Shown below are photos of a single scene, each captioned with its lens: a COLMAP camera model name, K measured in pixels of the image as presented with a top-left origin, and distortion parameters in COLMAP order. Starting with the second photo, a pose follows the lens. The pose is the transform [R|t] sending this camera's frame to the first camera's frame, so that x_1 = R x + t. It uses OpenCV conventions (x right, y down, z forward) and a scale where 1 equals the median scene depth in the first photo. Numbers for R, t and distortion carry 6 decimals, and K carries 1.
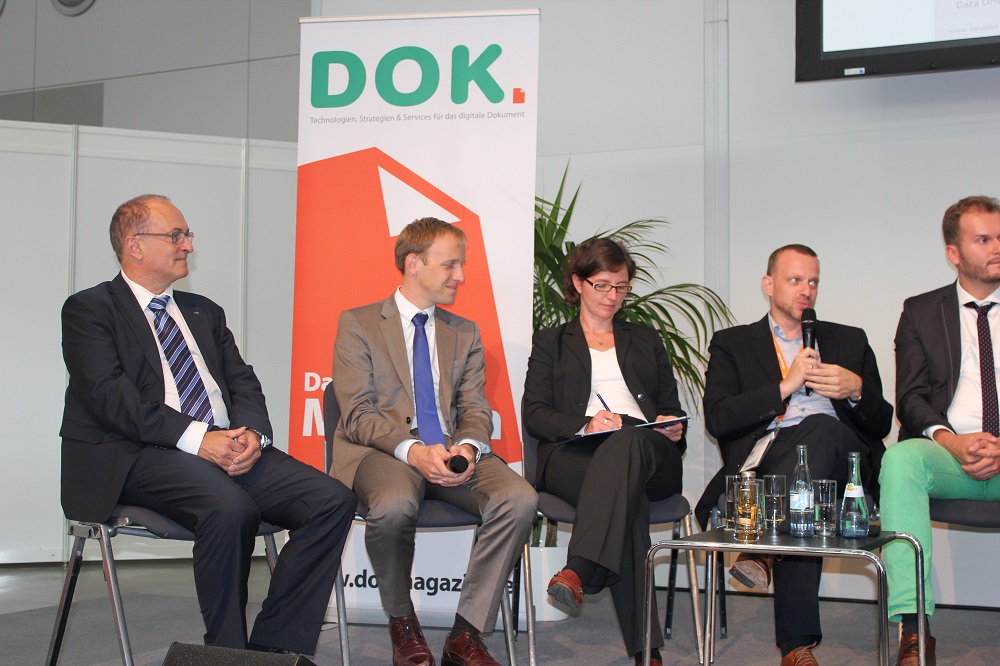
lens RADIAL K [[1481.6, 0, 501.5], [0, 1481.6, 313.4], [0, 0, 1]] dist [-0.006993, 0.000000]
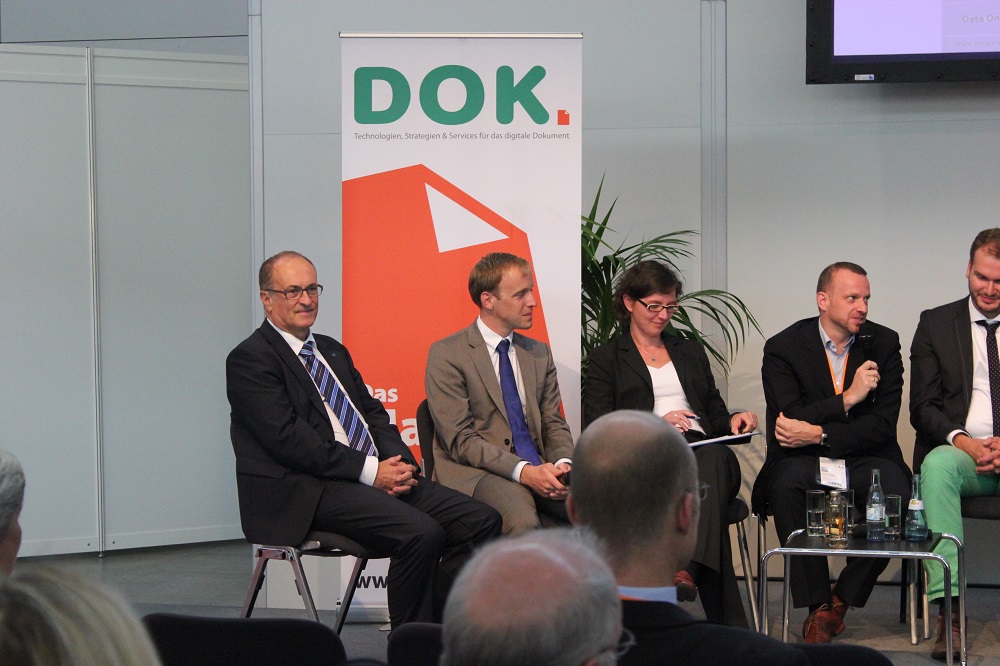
lens RADIAL K [[2497.3, 0, 515.0], [0, 2497.3, 297.8], [0, 0, 1]] dist [0.141843, 0.000000]
pose [[0.983370, -0.017012, 0.180816, -0.341951], [0.001892, 0.996509, 0.083465, -0.167047], [-0.181605, -0.081735, 0.979969, -0.729933]]
